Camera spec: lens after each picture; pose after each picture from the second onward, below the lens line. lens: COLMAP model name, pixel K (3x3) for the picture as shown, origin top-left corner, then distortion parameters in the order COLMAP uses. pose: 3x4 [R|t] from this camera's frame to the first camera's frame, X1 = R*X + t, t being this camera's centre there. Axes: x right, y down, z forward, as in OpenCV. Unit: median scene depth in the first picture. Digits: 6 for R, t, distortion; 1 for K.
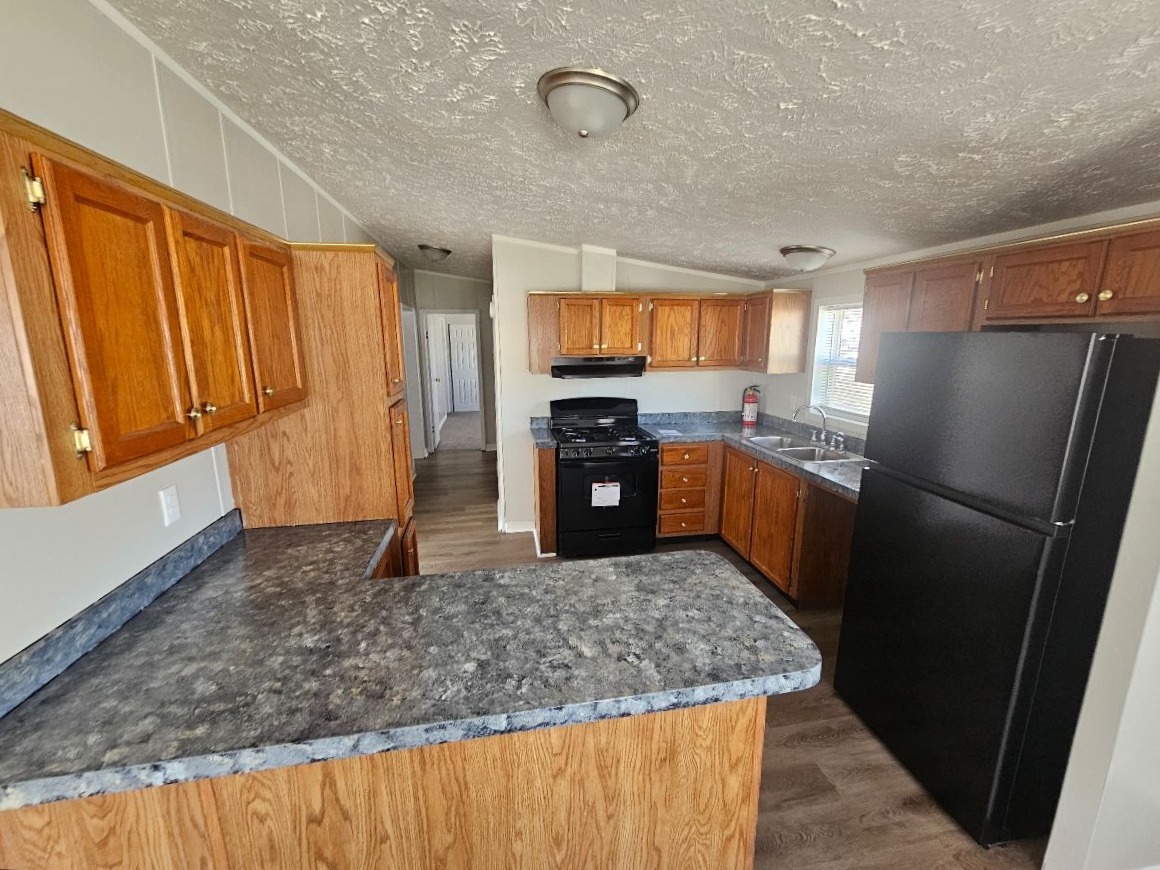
lens RADIAL K [[477.5, 0, 580.3], [0, 477.5, 440.4], [0, 0, 1]] dist [0.000054, 0.000267]
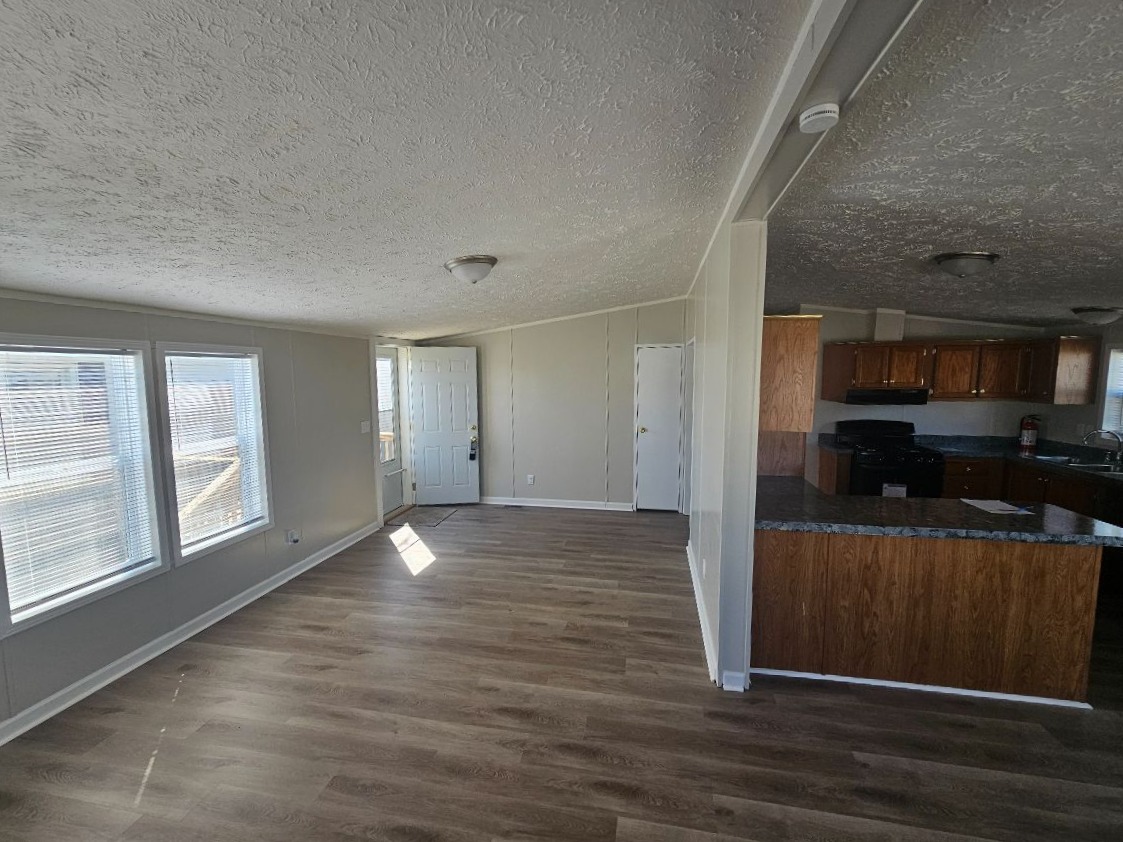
lens RADIAL K [[485.1, 0, 556.7], [0, 485.1, 425.7], [0, 0, 1]] dist [-0.001703, 0.003910]
pose [[0.933981, 0.038090, -0.355287, -0.345525], [-0.072587, 0.993795, -0.084274, 0.110280], [0.349872, 0.104500, 0.930951, -0.585739]]
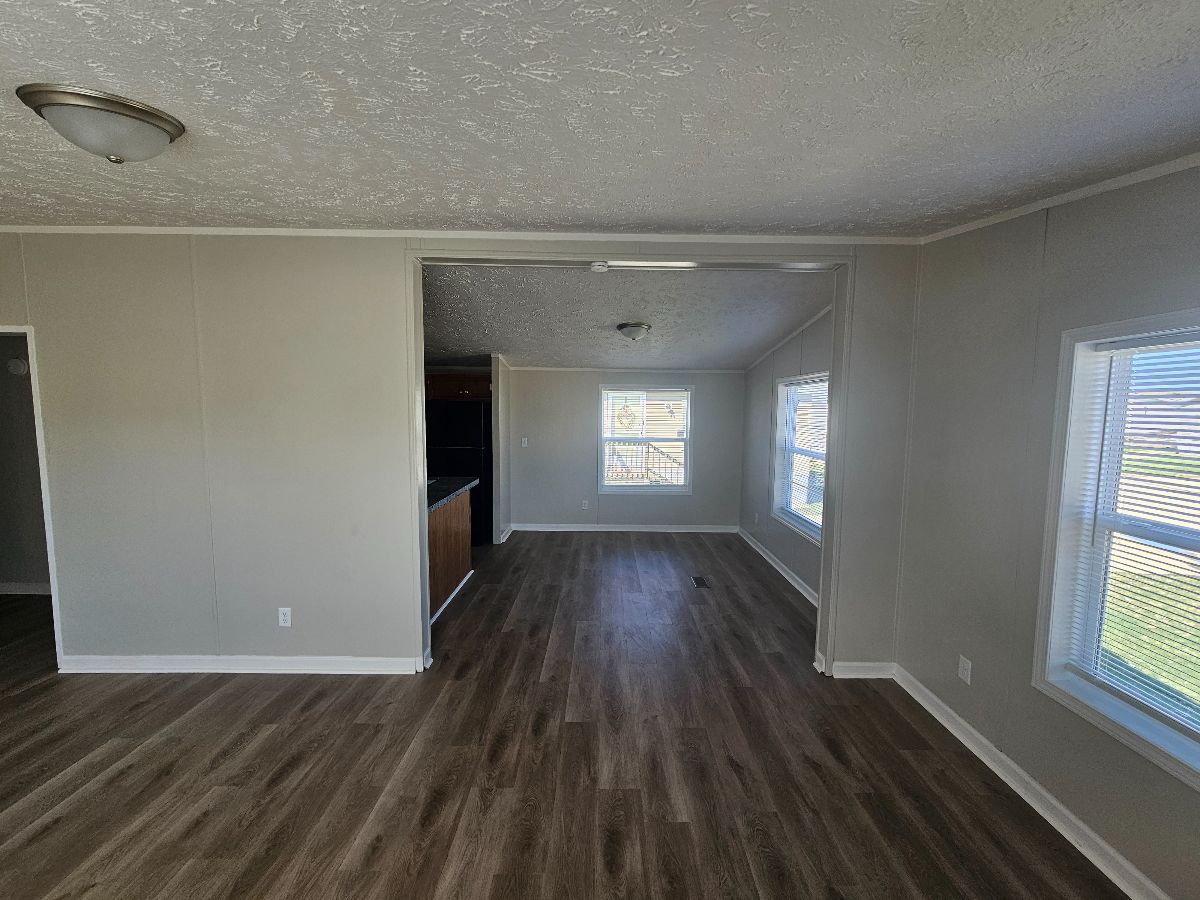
lens RADIAL K [[494.0, 0, 600.3], [0, 494.0, 455.6], [0, 0, 1]] dist [0.000054, 0.000267]
pose [[0.172203, -0.085608, 0.981334, -1.087038], [0.197561, 0.978977, 0.050735, 0.086708], [-0.965047, 0.185137, 0.185496, -0.284300]]
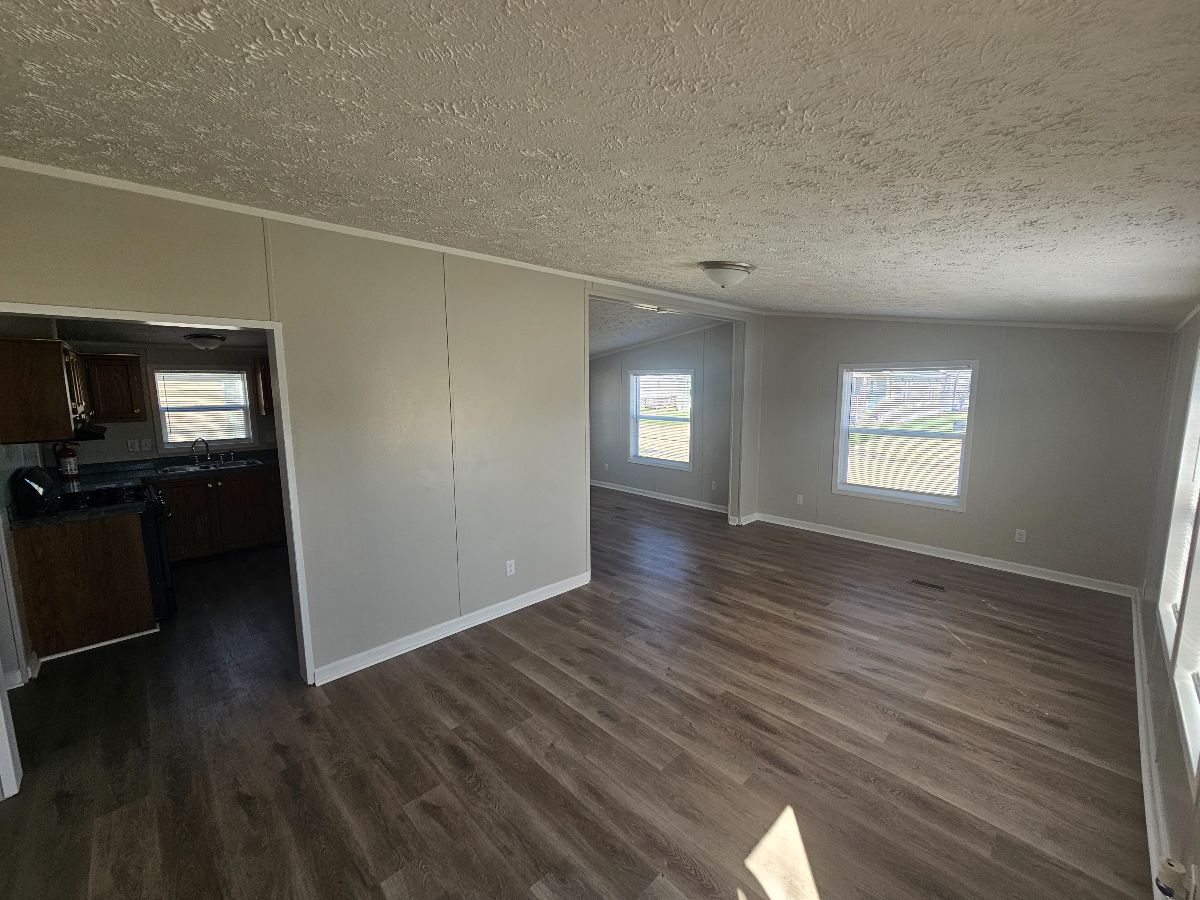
lens RADIAL K [[494.0, 0, 600.3], [0, 494.0, 455.6], [0, 0, 1]] dist [0.000054, 0.000267]
pose [[-0.557930, -0.109759, 0.822598, -1.330818], [0.180884, 0.951300, 0.249617, -0.162214], [-0.809935, 0.288063, -0.510906, 0.724374]]
